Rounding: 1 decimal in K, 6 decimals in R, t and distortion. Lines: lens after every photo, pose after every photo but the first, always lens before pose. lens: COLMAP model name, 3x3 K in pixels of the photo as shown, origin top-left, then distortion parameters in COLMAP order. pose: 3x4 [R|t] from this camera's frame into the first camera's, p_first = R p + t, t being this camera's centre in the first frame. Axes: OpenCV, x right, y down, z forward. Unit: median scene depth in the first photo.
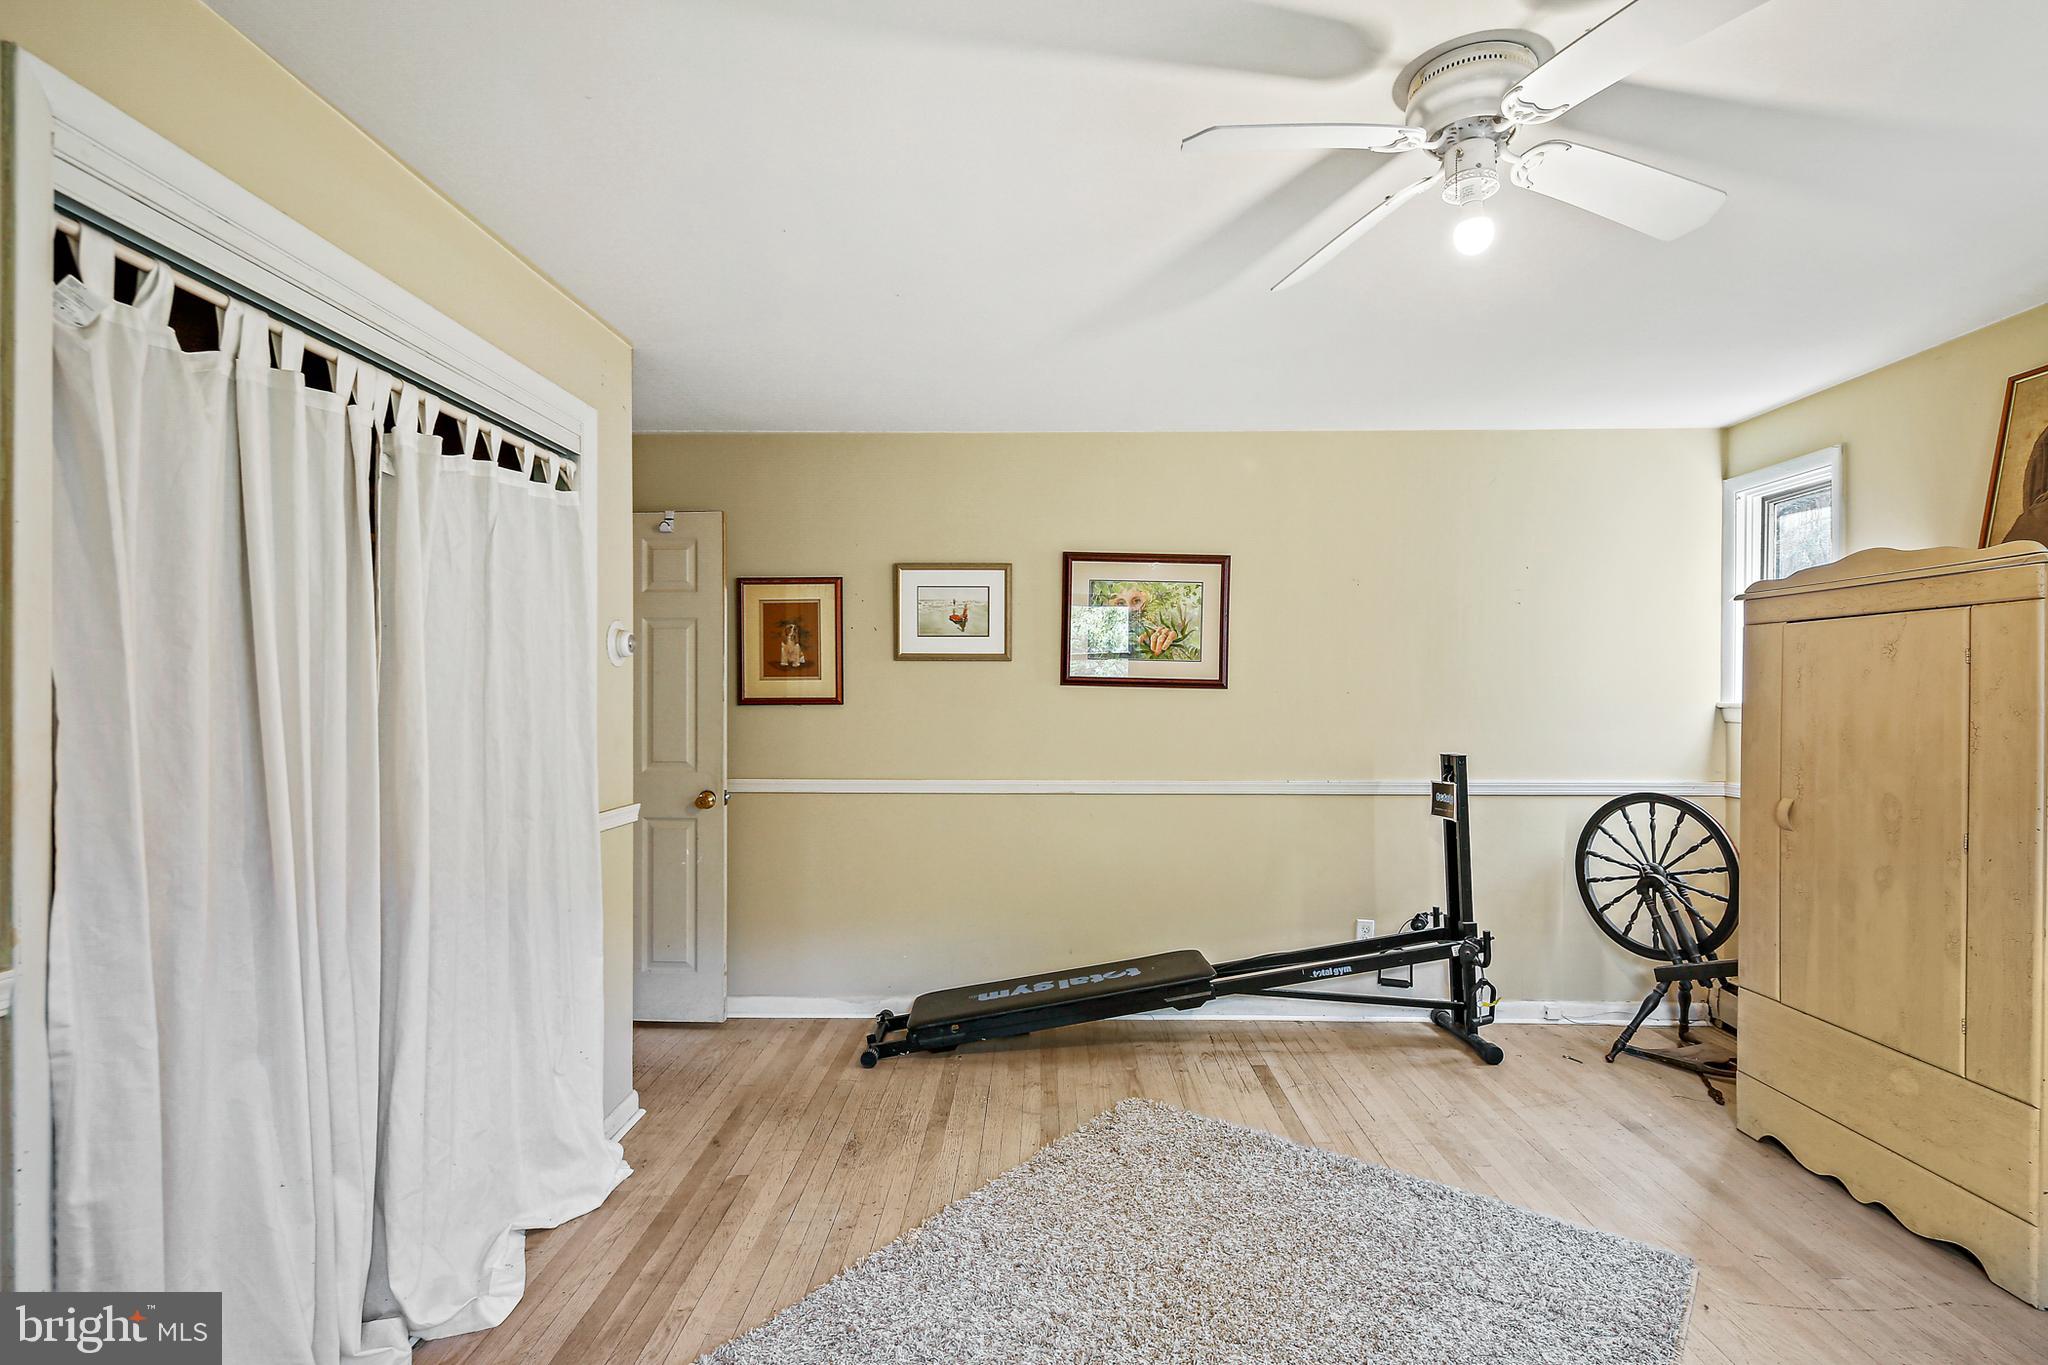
lens RADIAL K [[996.9, 0, 1027.0], [0, 996.9, 699.4], [0, 0, 1]] dist [-0.001141, -0.001415]
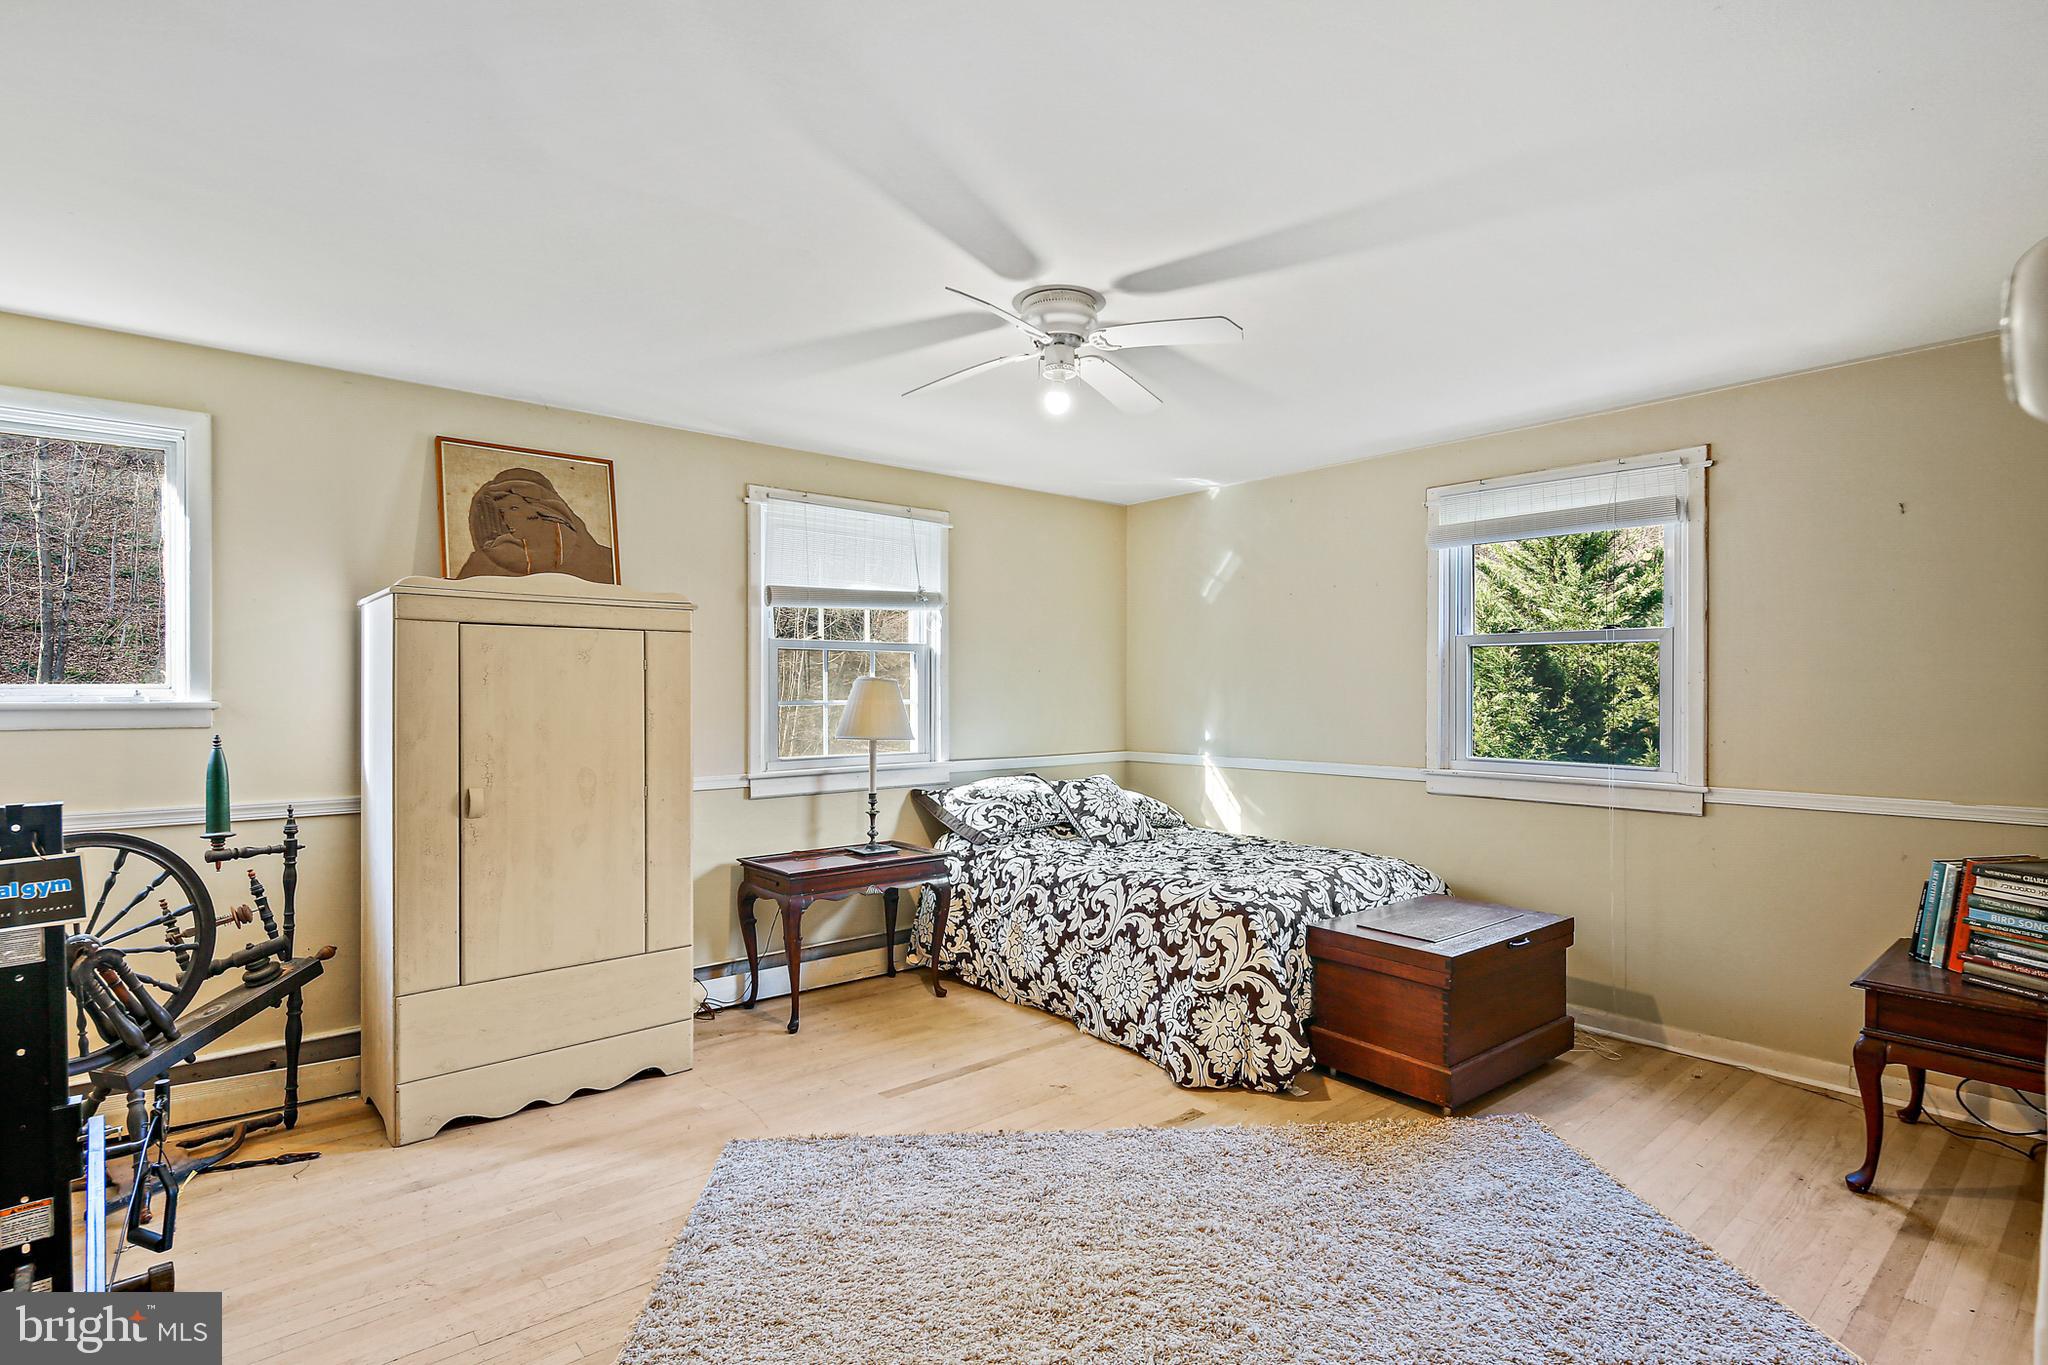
lens RADIAL K [[996.9, 0, 1027.0], [0, 996.9, 699.4], [0, 0, 1]] dist [-0.001141, -0.001415]
pose [[-0.669662, 0.002206, 0.742662, -0.442310], [0.008014, 0.999959, 0.004256, 0.004088], [-0.742623, 0.008802, -0.669652, 1.317109]]
